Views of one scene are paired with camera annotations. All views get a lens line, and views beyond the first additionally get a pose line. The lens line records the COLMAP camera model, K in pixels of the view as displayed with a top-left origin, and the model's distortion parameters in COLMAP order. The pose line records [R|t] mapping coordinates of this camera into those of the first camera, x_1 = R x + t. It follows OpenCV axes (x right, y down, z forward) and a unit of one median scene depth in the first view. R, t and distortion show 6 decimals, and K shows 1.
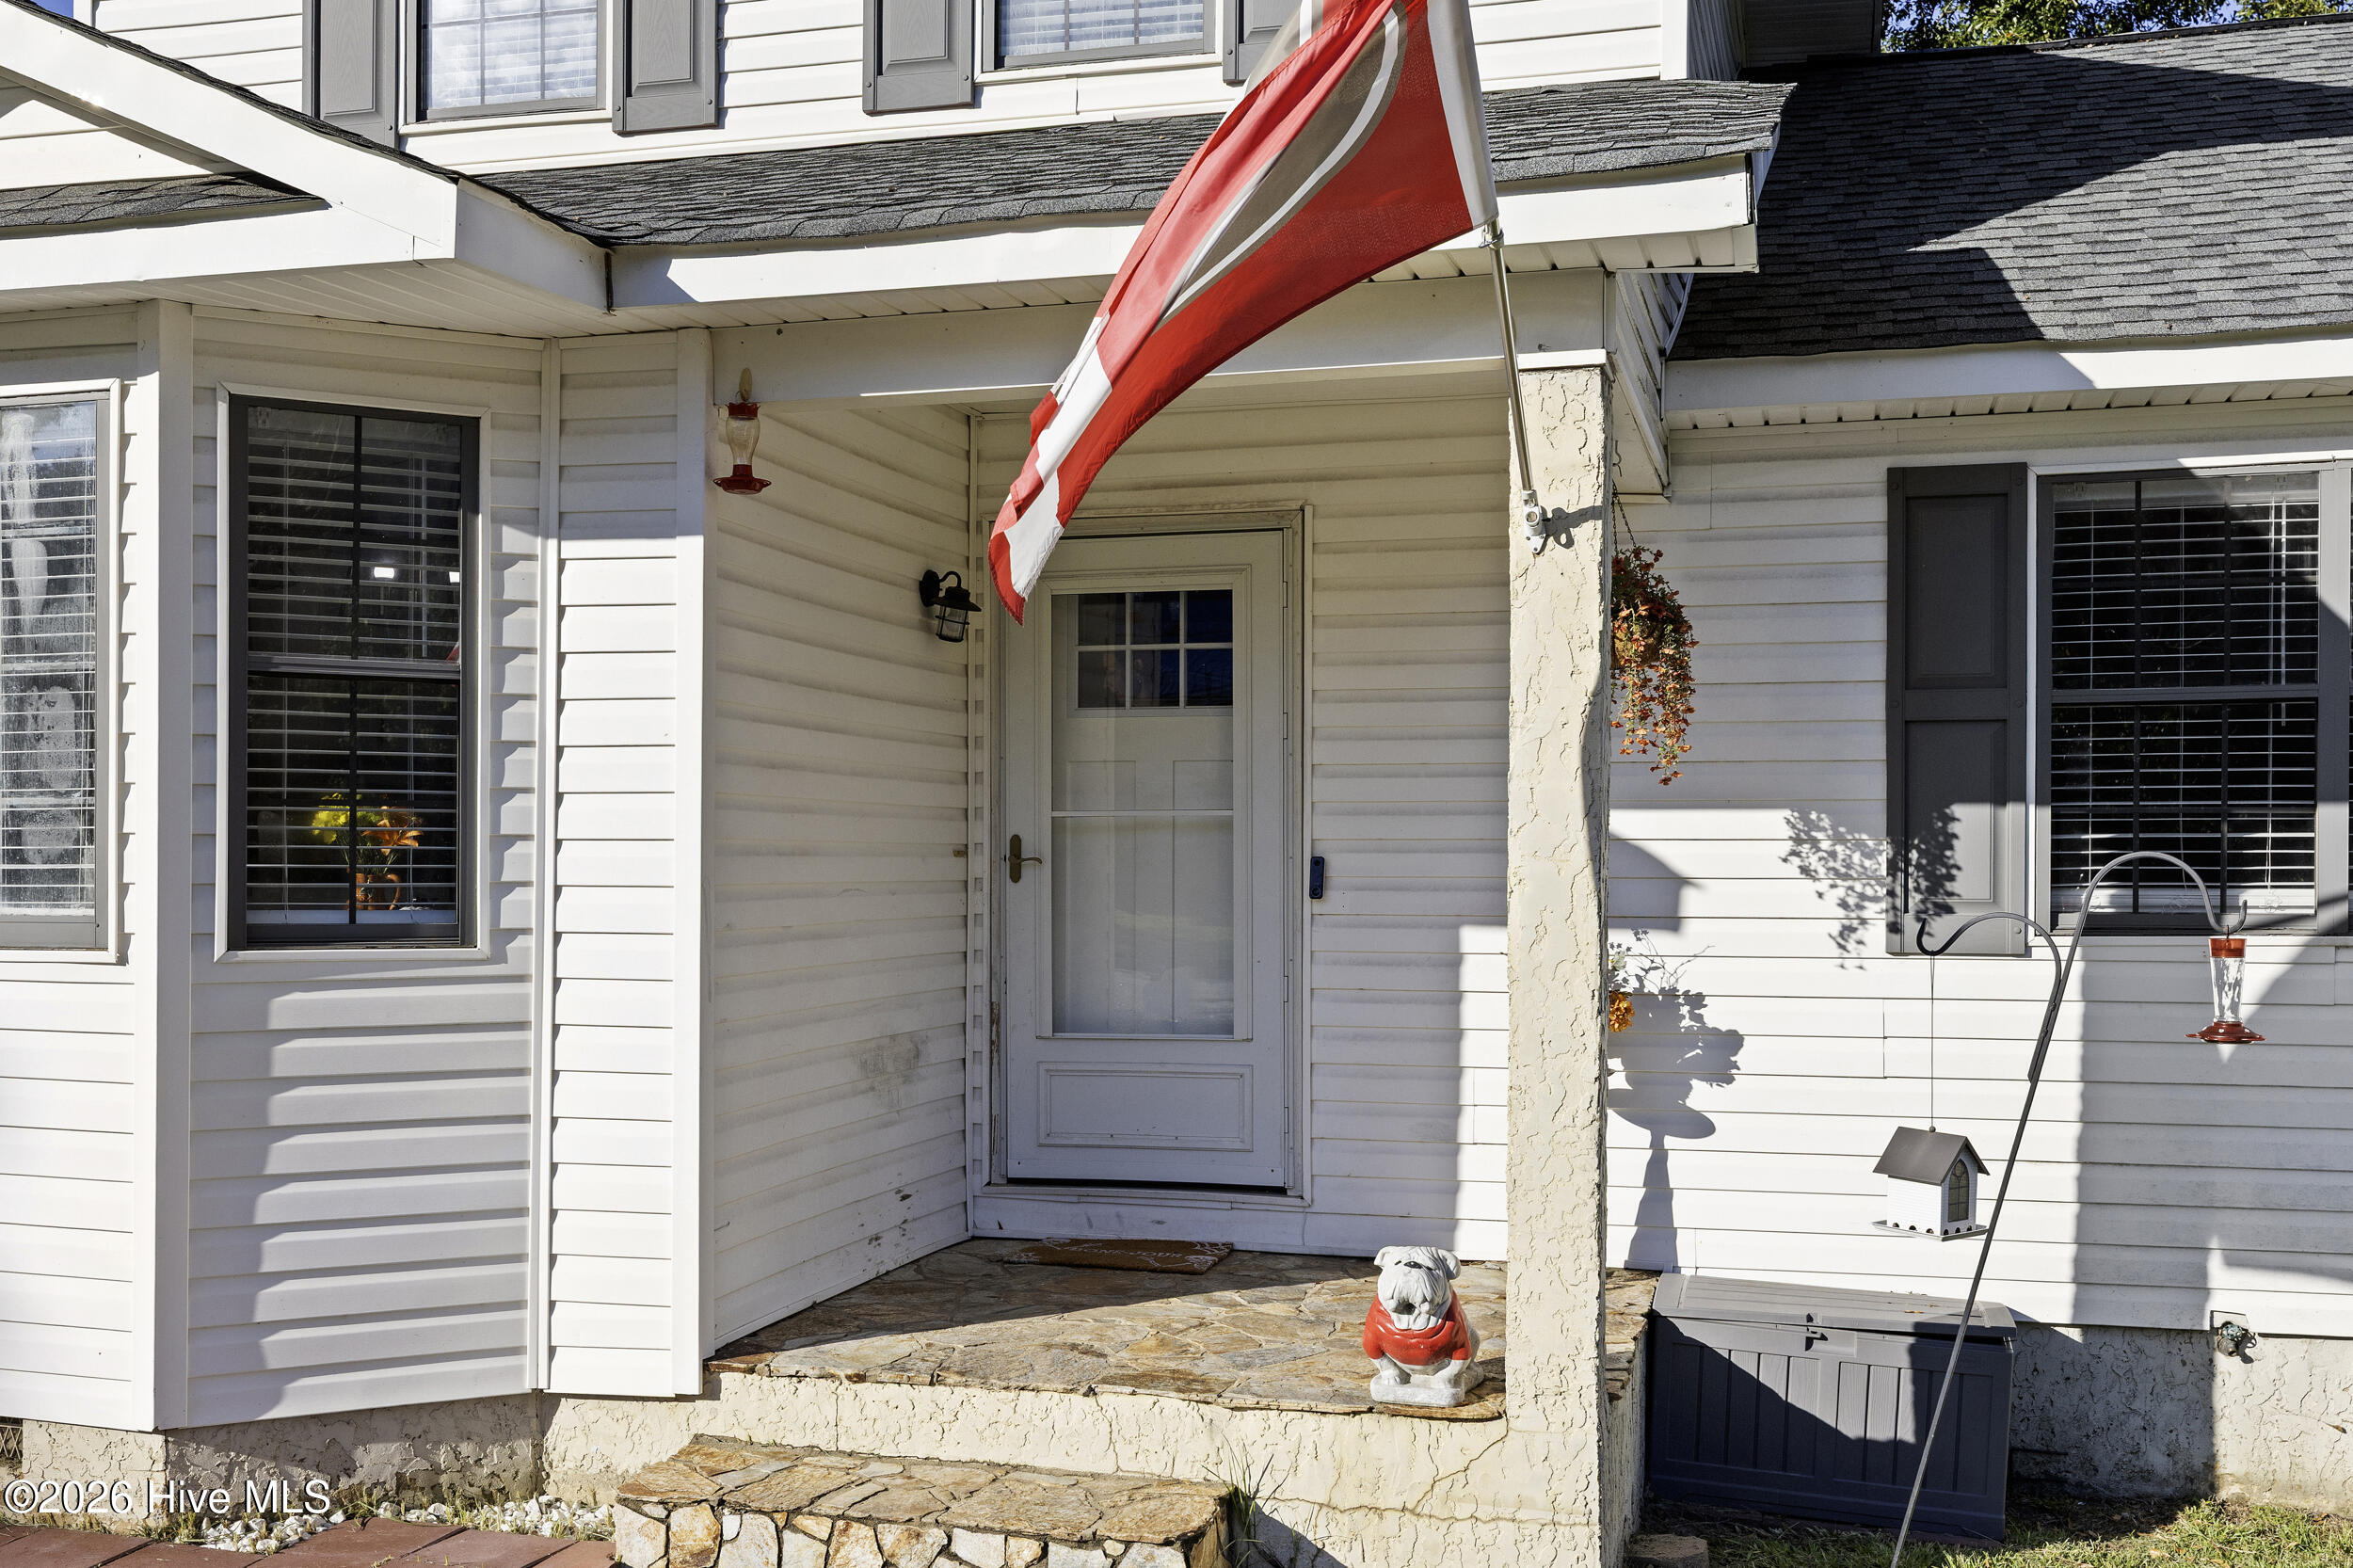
lens RADIAL K [[2300.4, 0, 1232.6], [0, 2300.4, 862.8], [0, 0, 1]] dist [-0.003746, 0.000000]
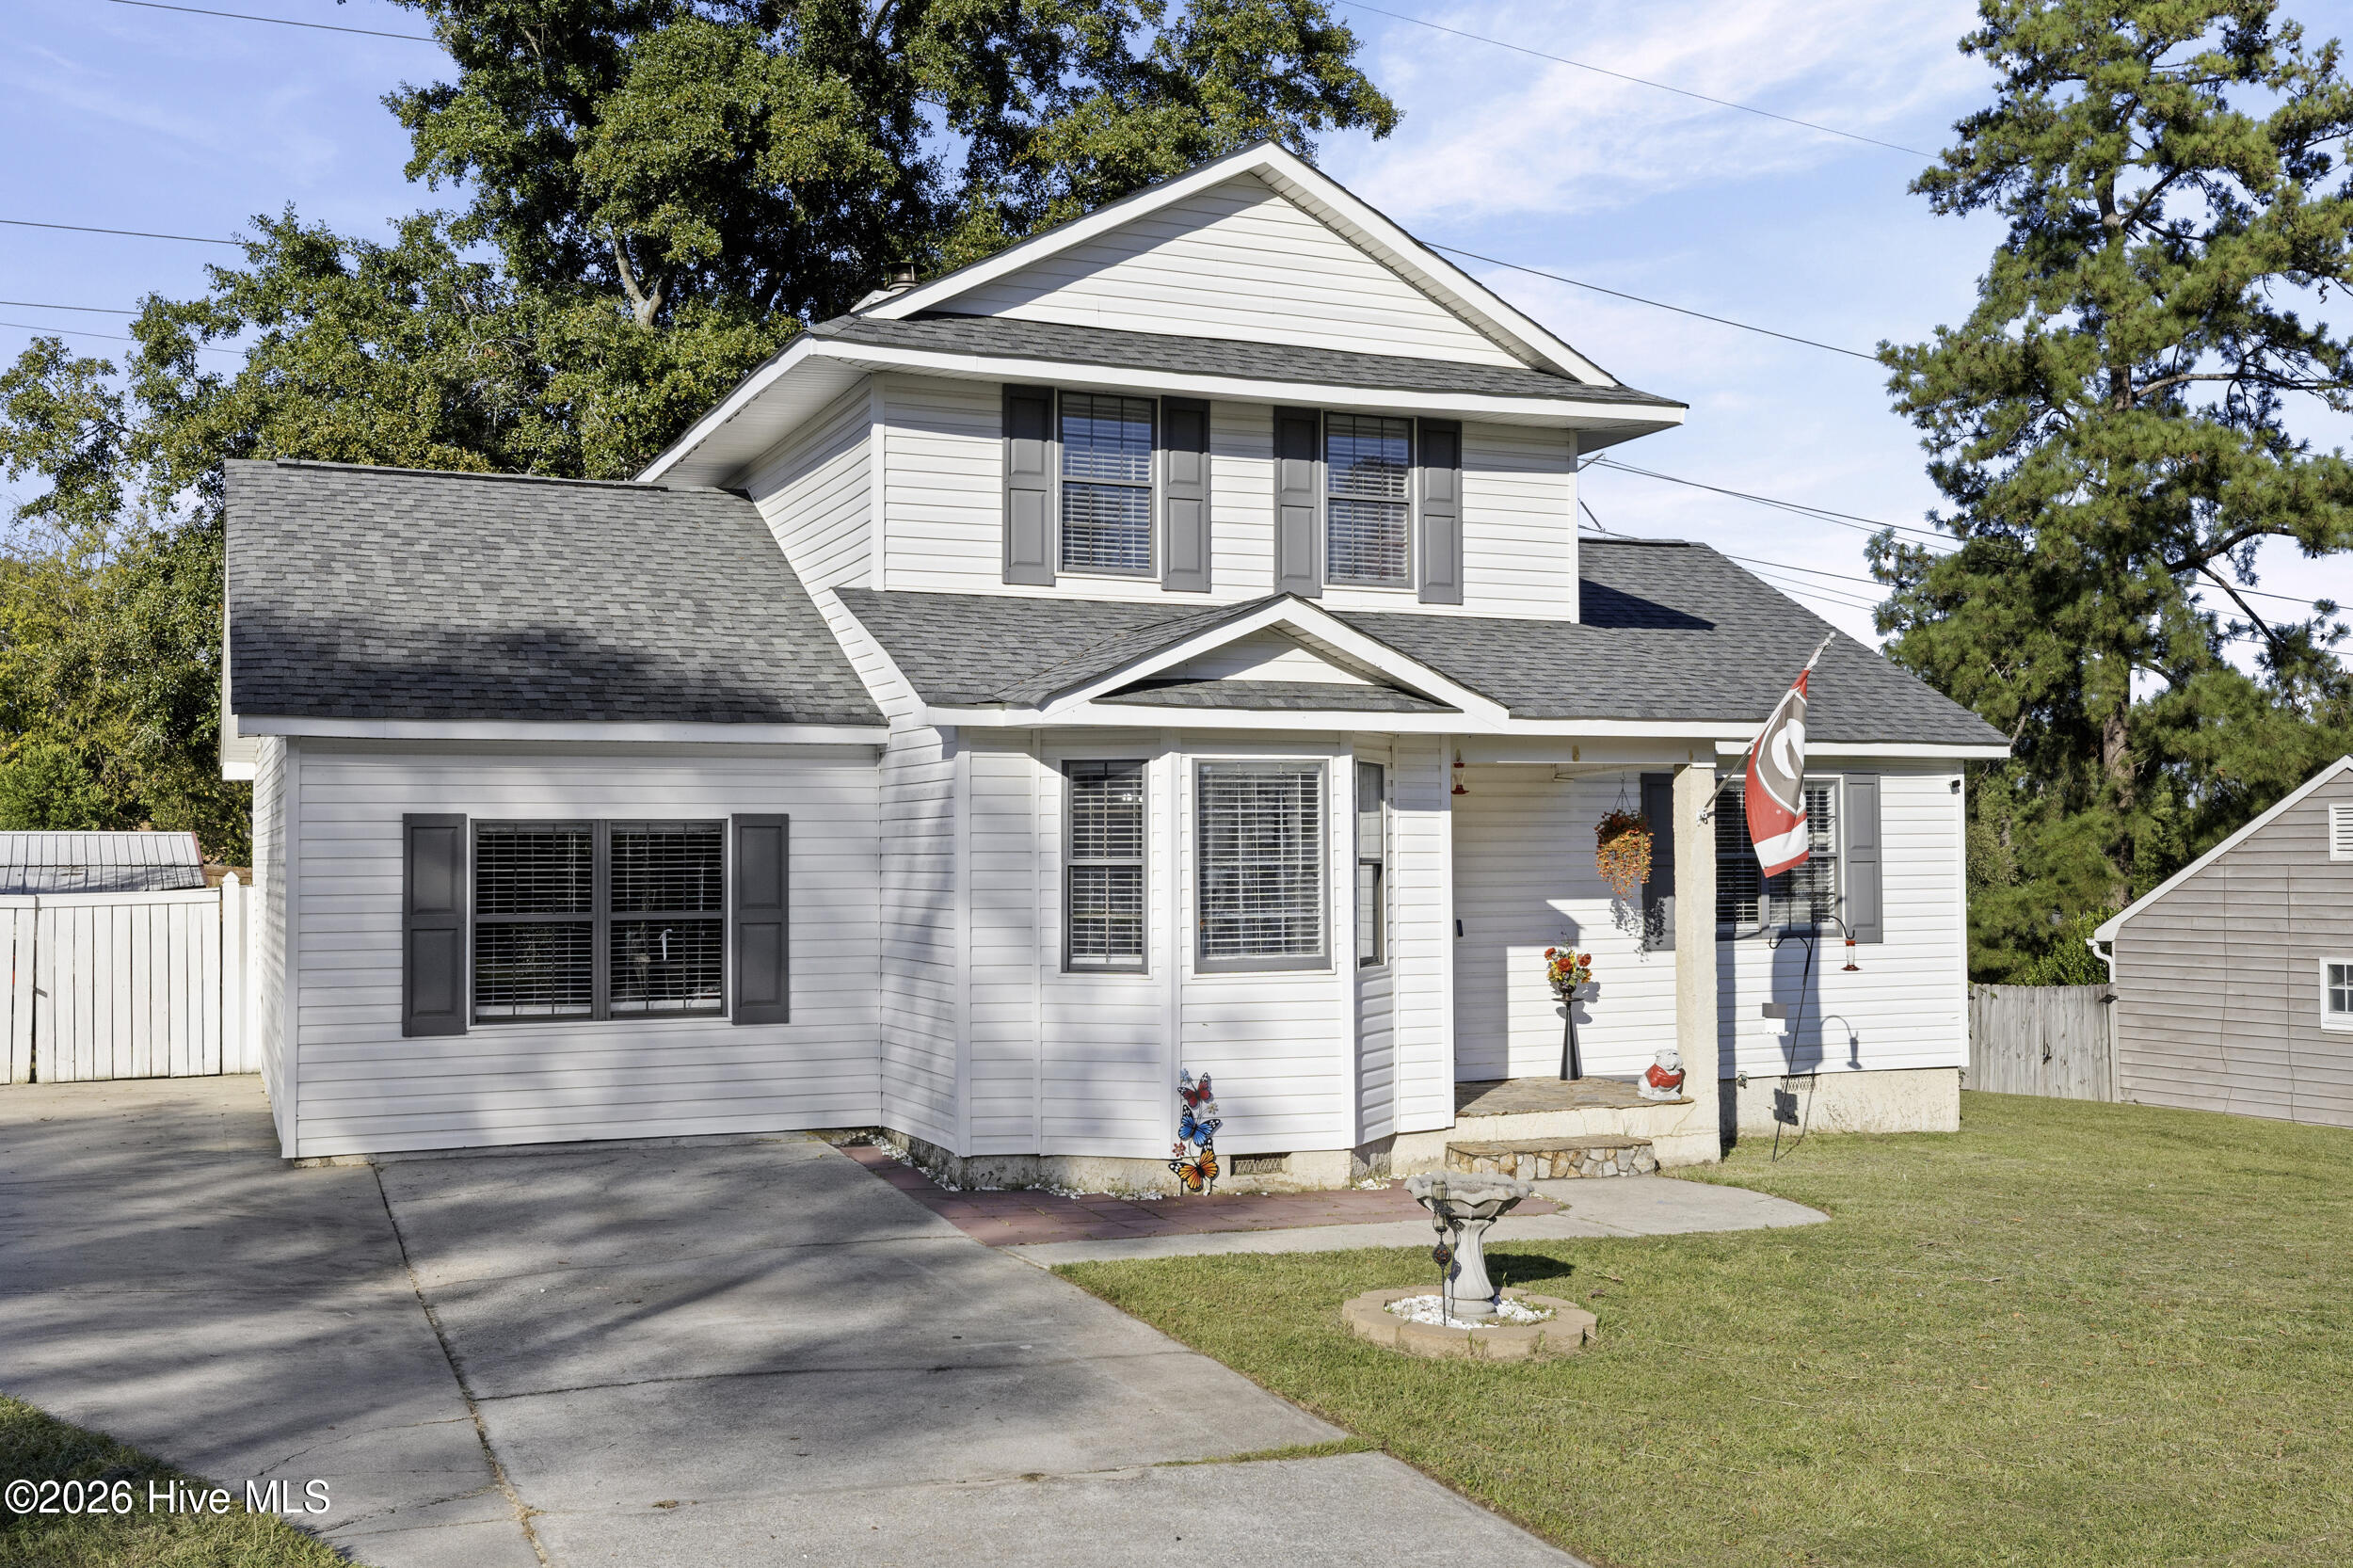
lens RADIAL K [[2300.4, 0, 1173.0], [0, 2300.4, 787.3], [0, 0, 1]] dist [-0.003746, 0.000000]
pose [[0.778522, 0.011751, 0.627507, -1.985079], [0.013062, 0.999305, -0.034918, -0.070684], [-0.627481, 0.035381, 0.777827, -0.830412]]
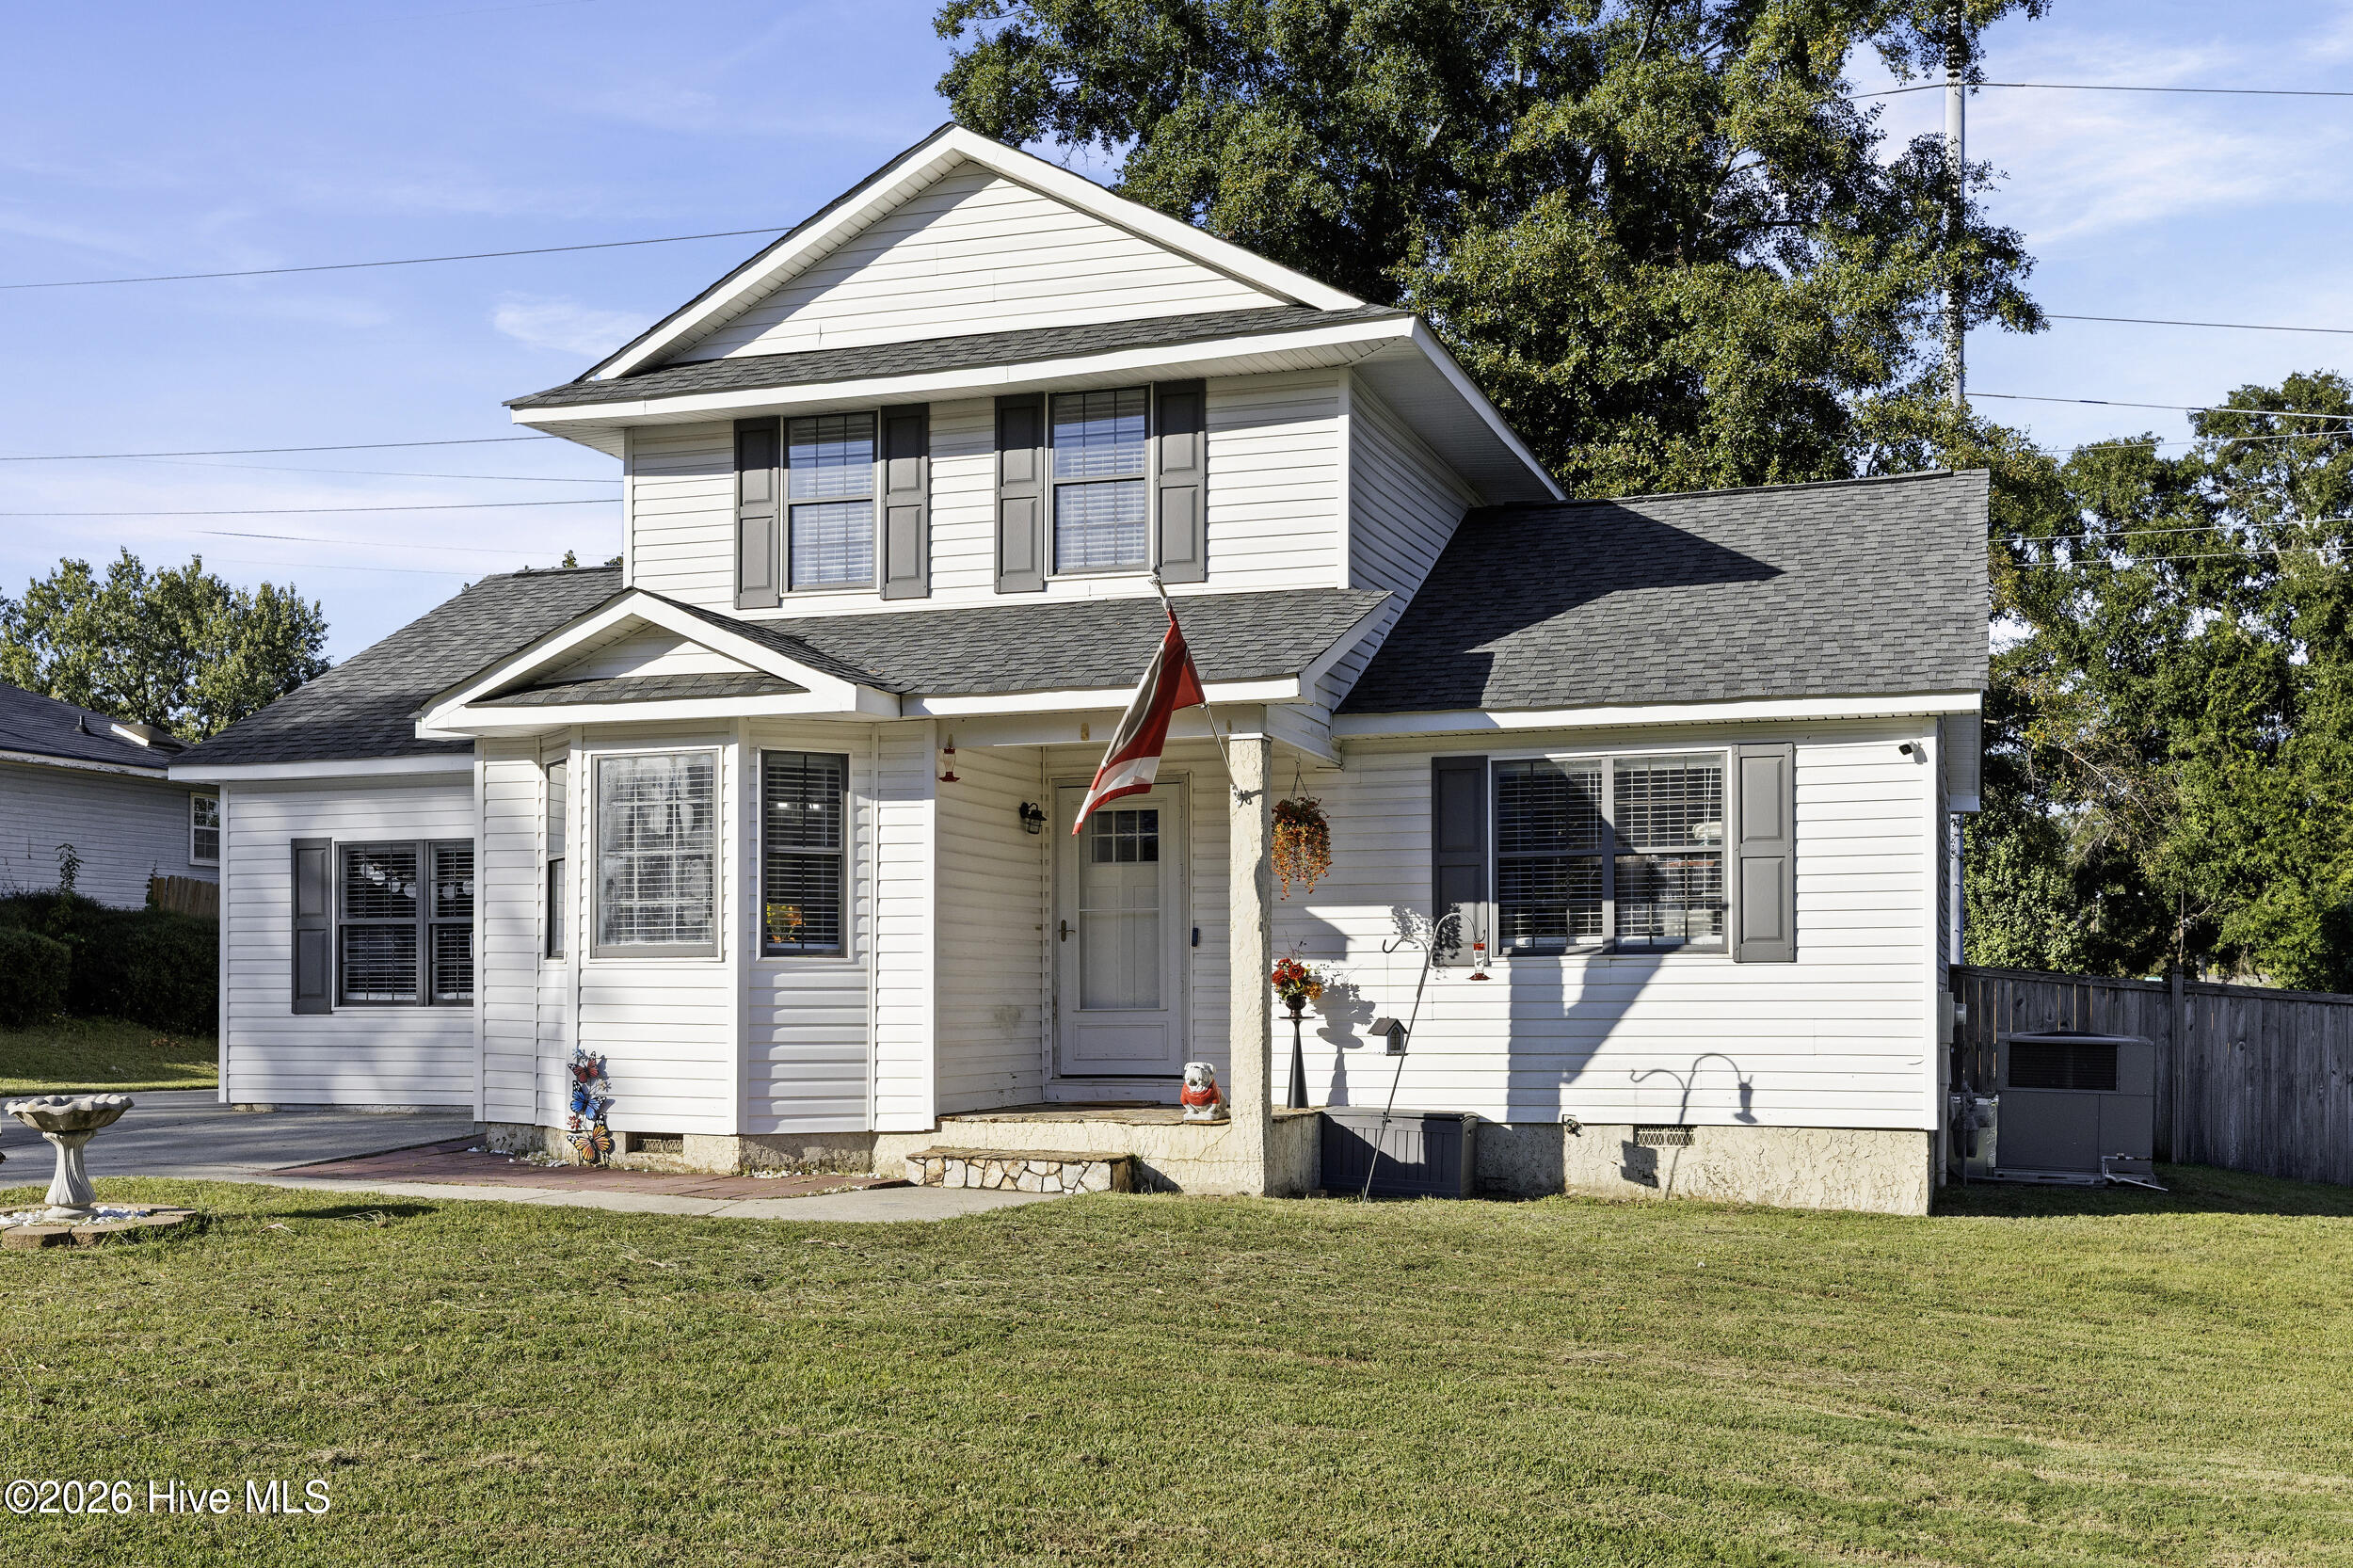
lens RADIAL K [[2359.1, 0, 1218.5], [0, 2359.1, 983.8], [0, 0, 1]] dist [0.012600, 0.000000]
pose [[0.997974, -0.004569, -0.063456, 0.233471], [0.003847, 0.999927, -0.011494, 0.089220], [0.063504, 0.011226, 0.997918, -1.479352]]
